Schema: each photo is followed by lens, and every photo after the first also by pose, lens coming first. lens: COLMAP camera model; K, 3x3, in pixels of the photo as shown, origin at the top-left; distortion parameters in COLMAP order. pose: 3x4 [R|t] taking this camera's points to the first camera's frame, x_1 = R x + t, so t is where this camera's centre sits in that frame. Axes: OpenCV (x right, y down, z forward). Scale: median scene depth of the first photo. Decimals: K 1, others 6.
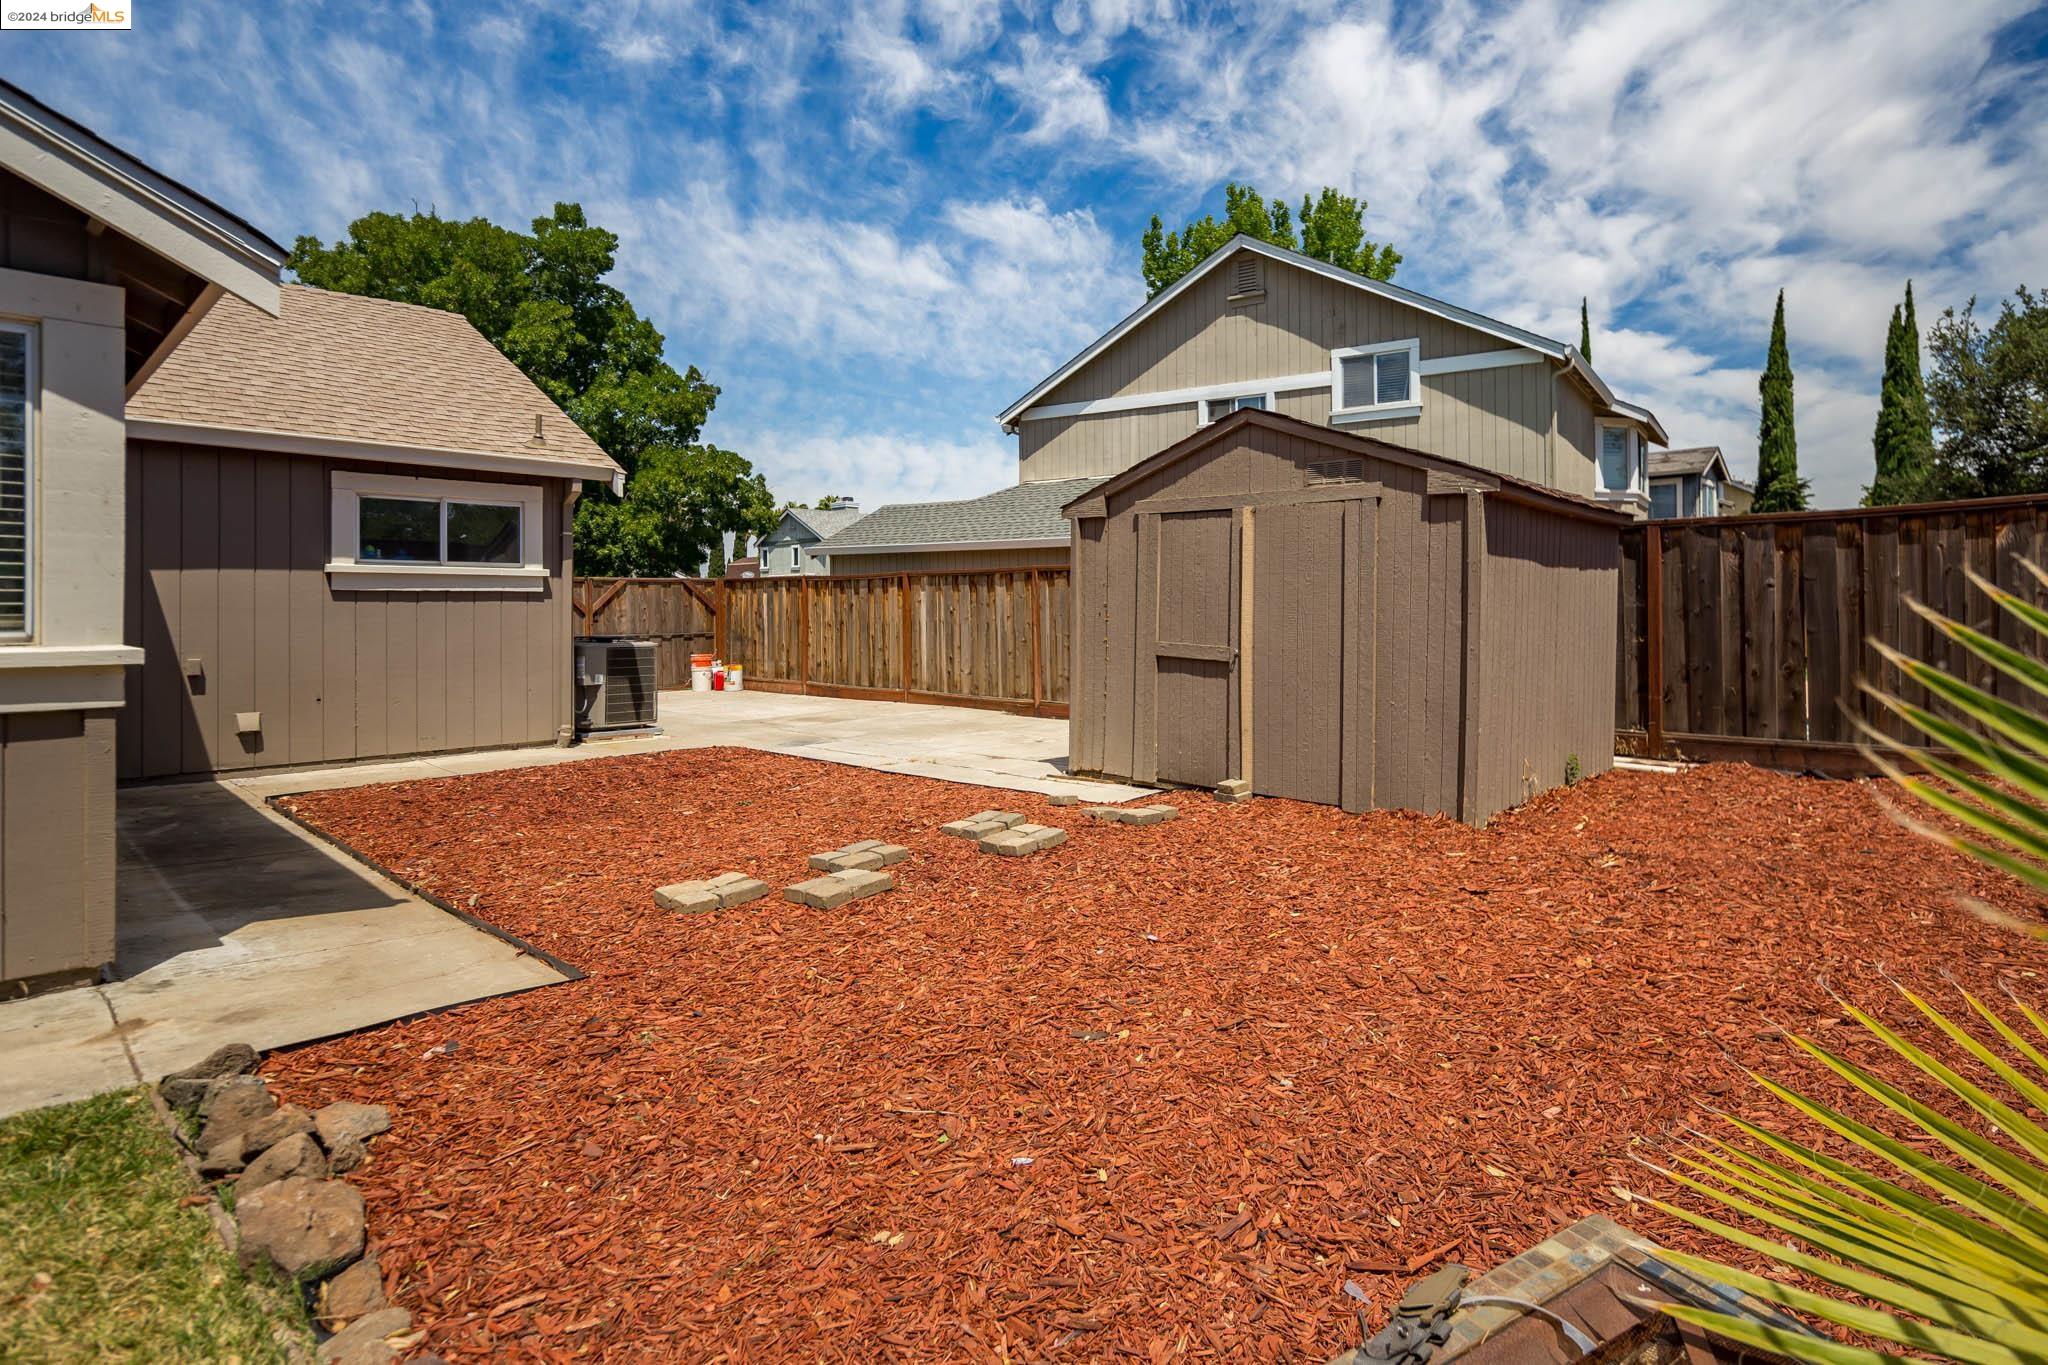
lens RADIAL K [[1056.9, 0, 1132.5], [0, 1056.9, 601.2], [0, 0, 1]] dist [0.002902, -0.000148]
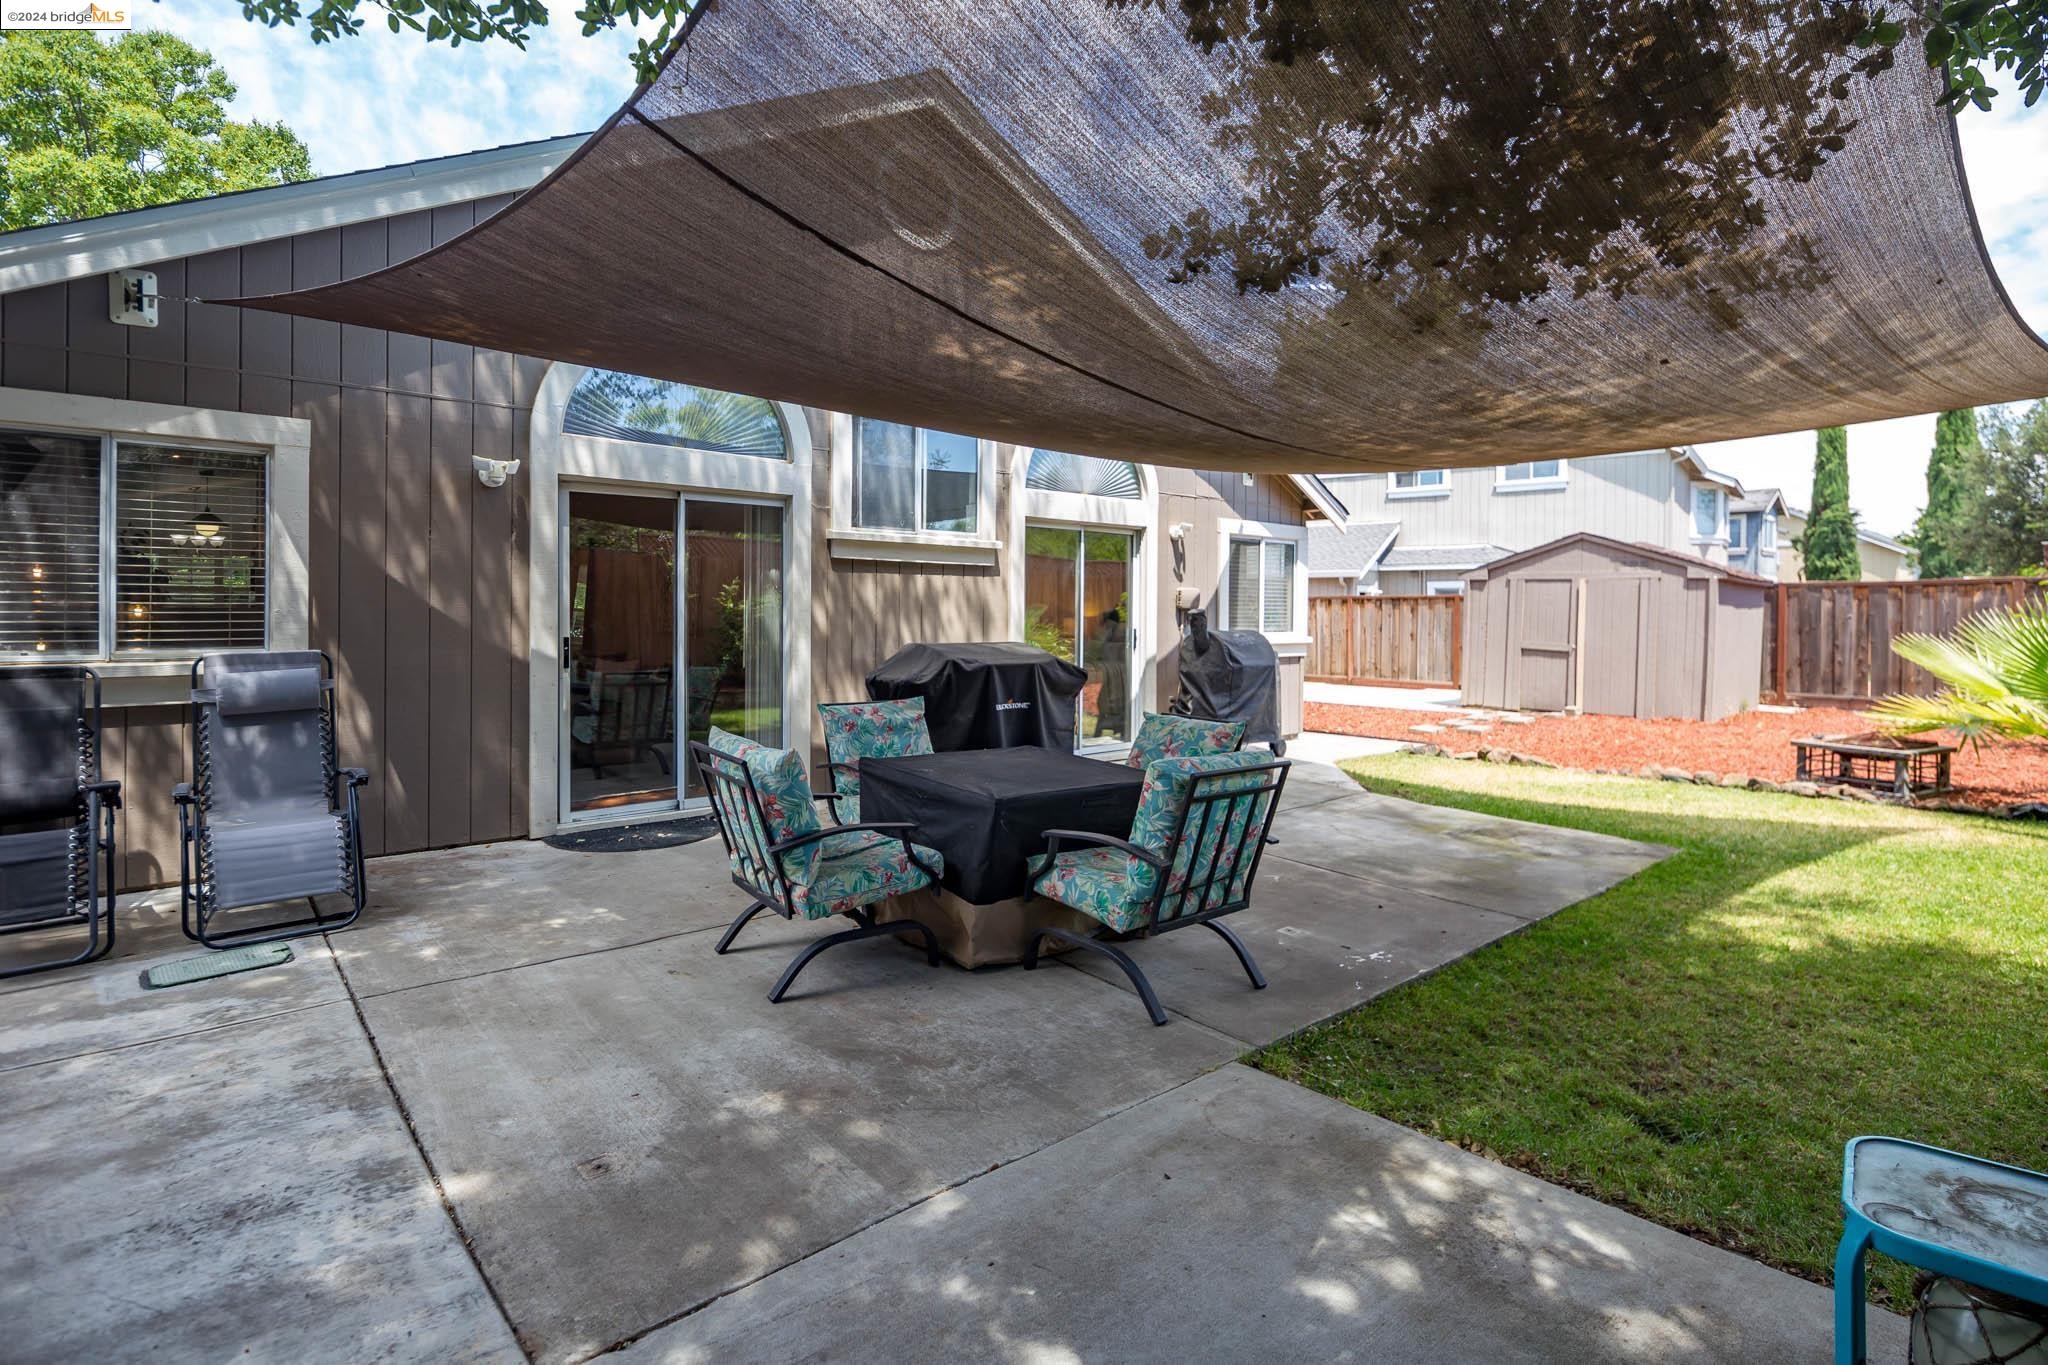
lens RADIAL K [[939.1, 0, 1058.9], [0, 939.1, 623.1], [0, 0, 1]] dist [0.000174, 0.000082]
pose [[0.990926, 0.013488, -0.133732, -0.216940], [-0.011166, 0.999774, 0.018101, -0.007132], [0.133946, -0.016444, 0.990852, -0.323943]]
